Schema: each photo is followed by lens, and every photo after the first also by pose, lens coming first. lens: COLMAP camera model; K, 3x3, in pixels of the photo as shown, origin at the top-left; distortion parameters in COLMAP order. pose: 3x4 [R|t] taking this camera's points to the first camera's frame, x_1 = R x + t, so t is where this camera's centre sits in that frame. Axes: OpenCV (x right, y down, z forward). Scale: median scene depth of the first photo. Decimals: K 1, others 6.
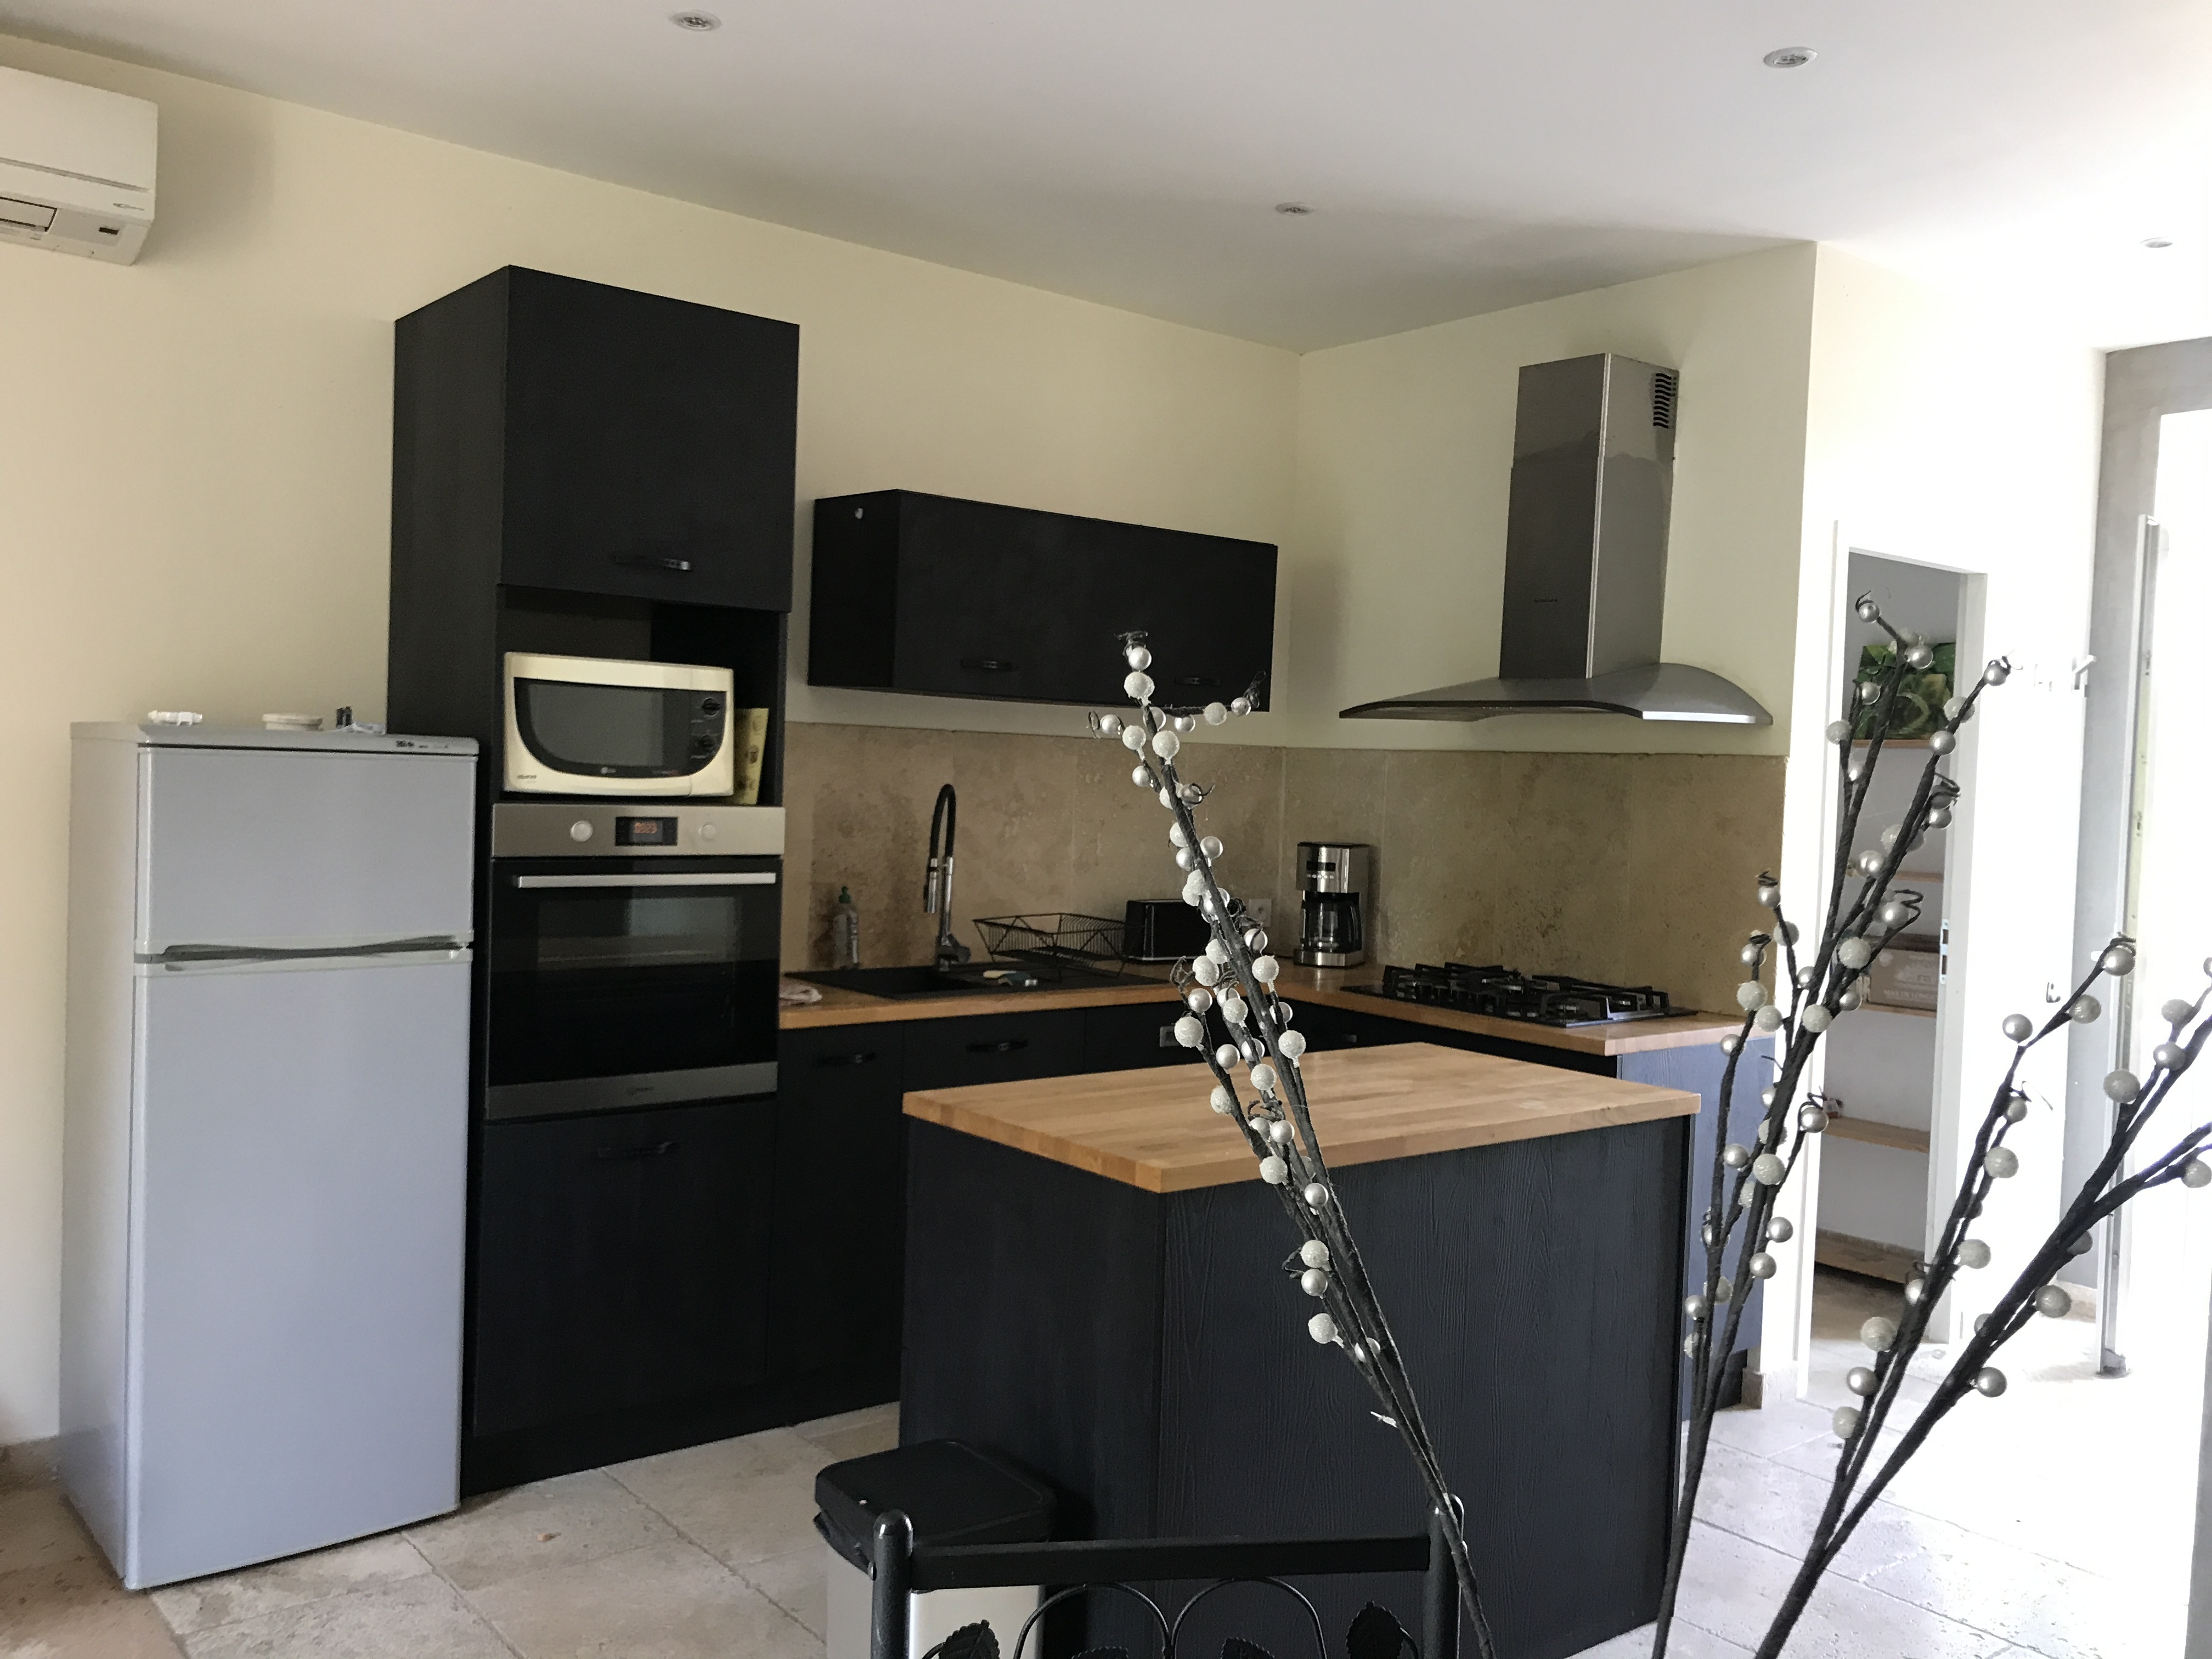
lens RADIAL K [[1831.9, 0, 1106.0], [0, 1831.9, 829.5], [0, 0, 1]] dist [-0.003622, 0.002299]
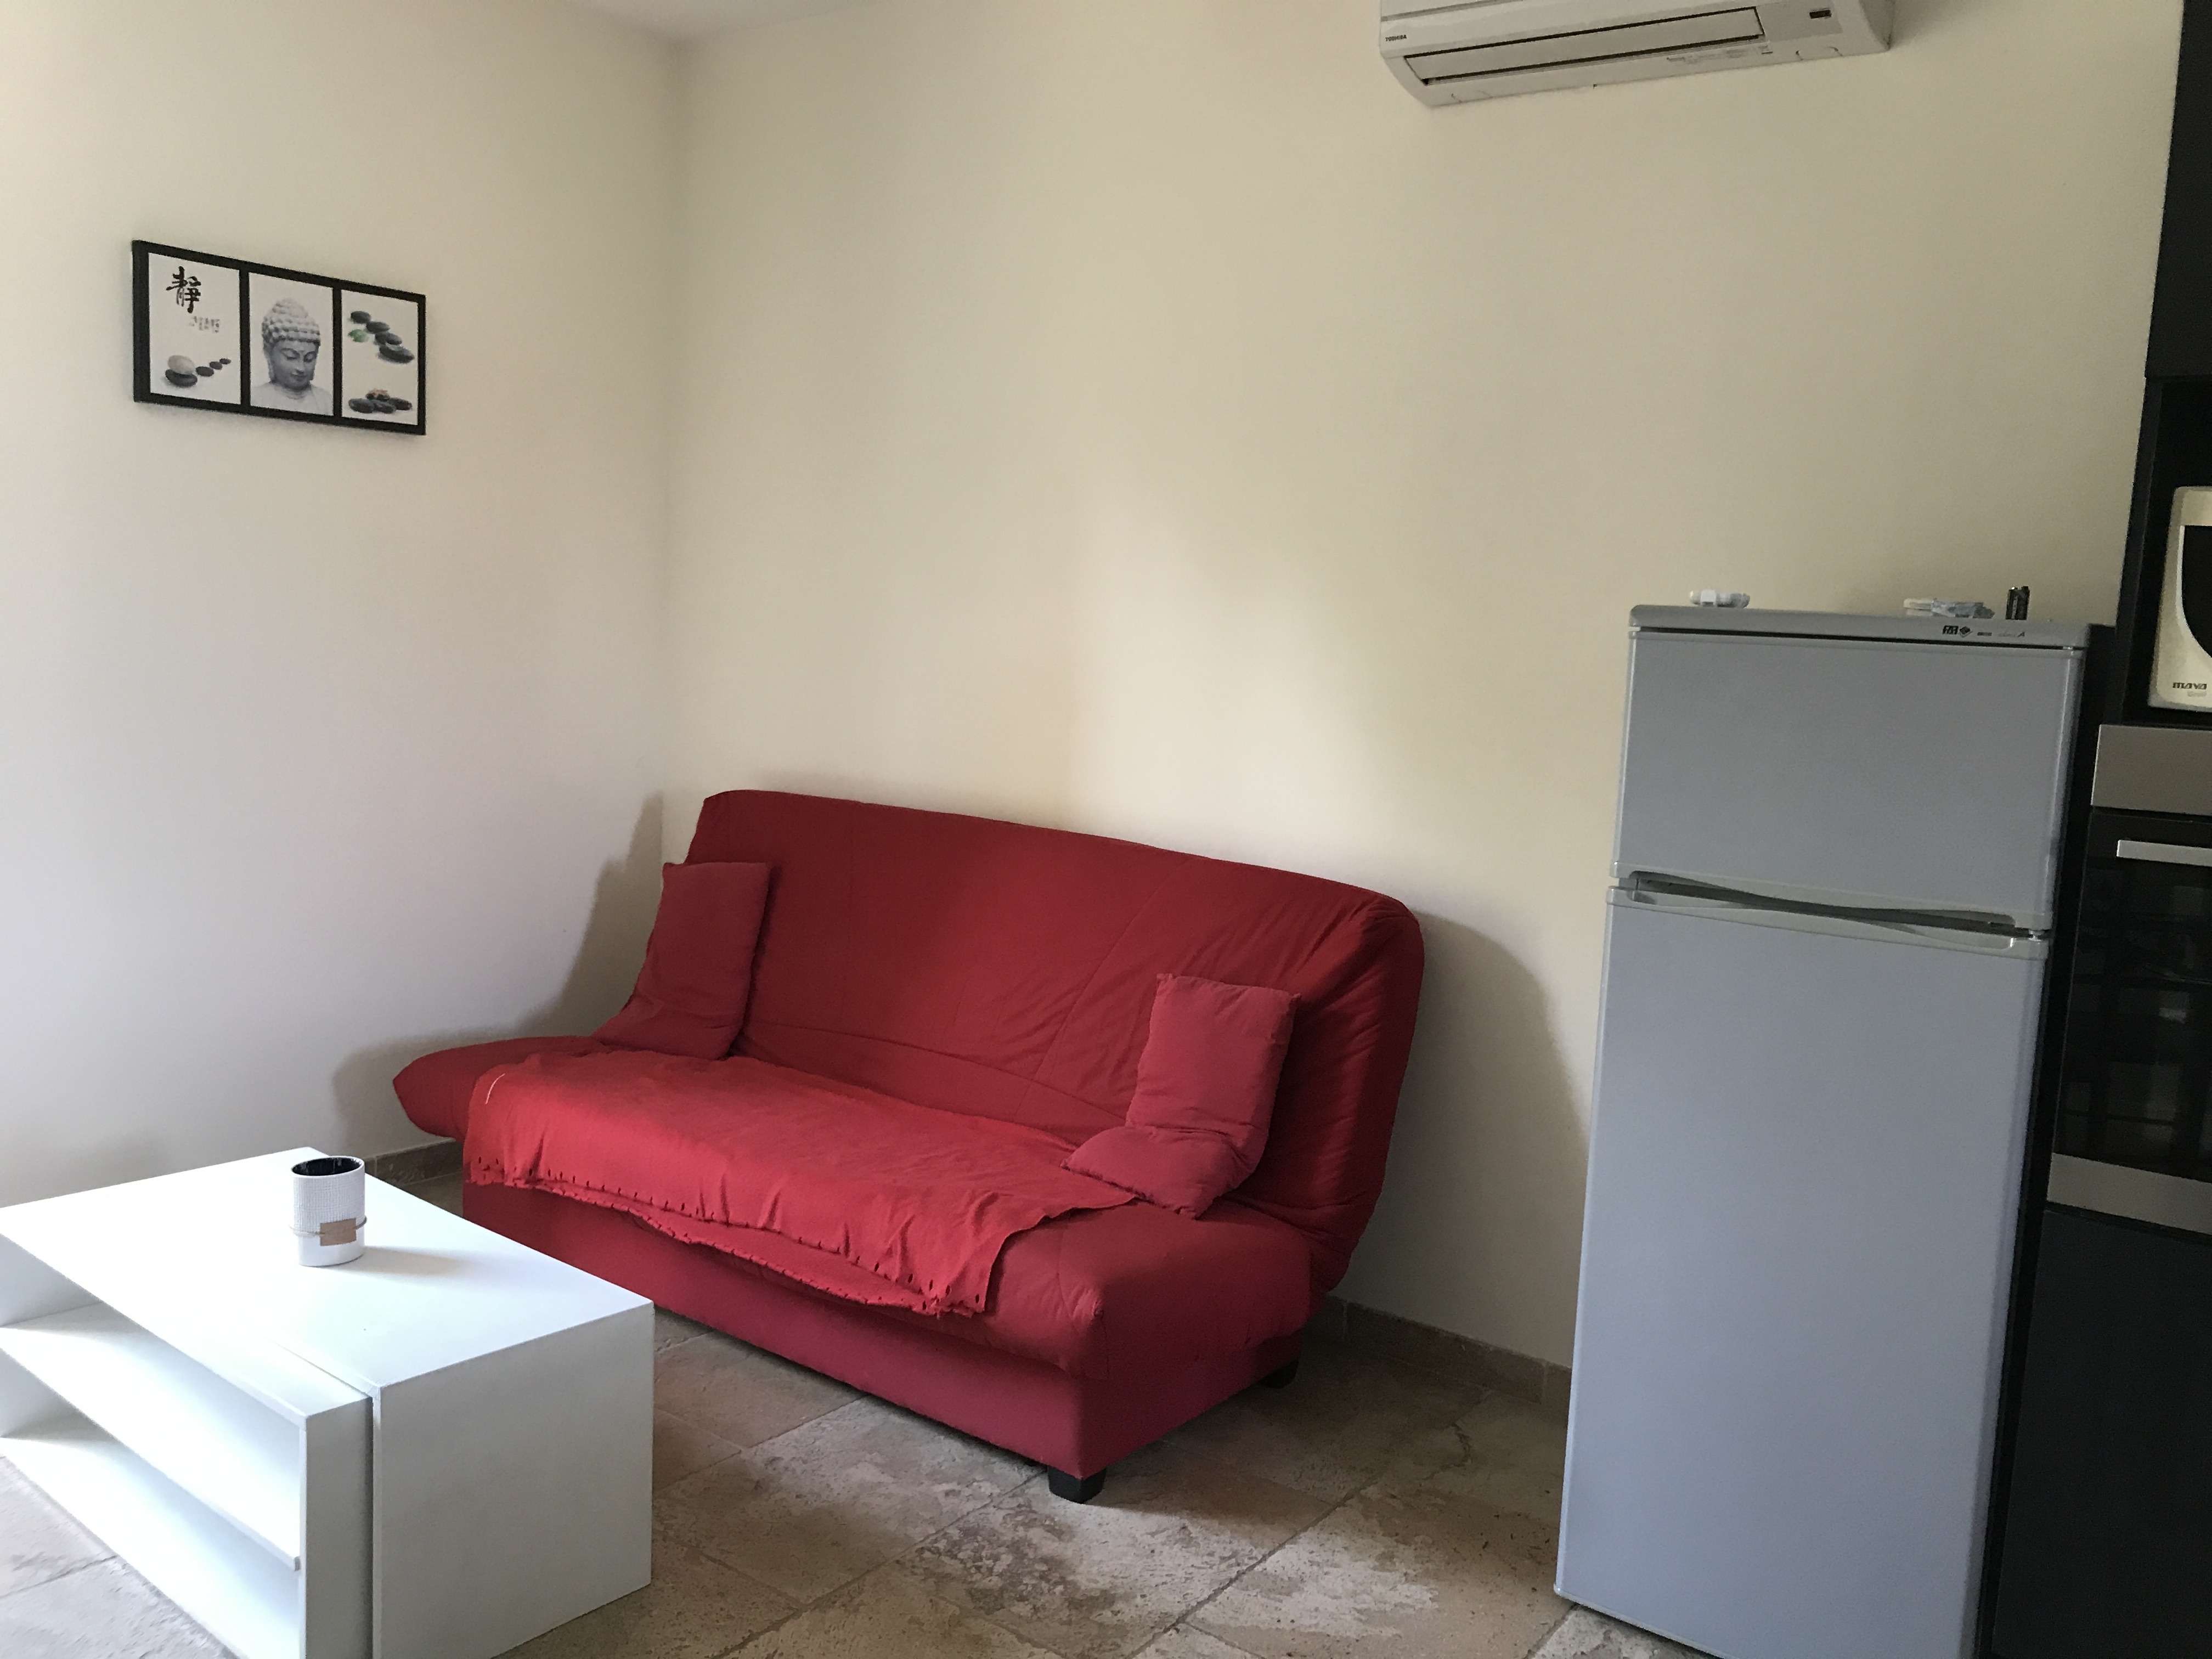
lens RADIAL K [[1831.9, 0, 1106.0], [0, 1831.9, 829.5], [0, 0, 1]] dist [-0.003622, 0.002299]
pose [[0.245199, 0.094908, -0.964816, 0.207616], [-0.067016, 0.994475, 0.080795, -0.005594], [0.967154, 0.044847, 0.250204, 0.502150]]
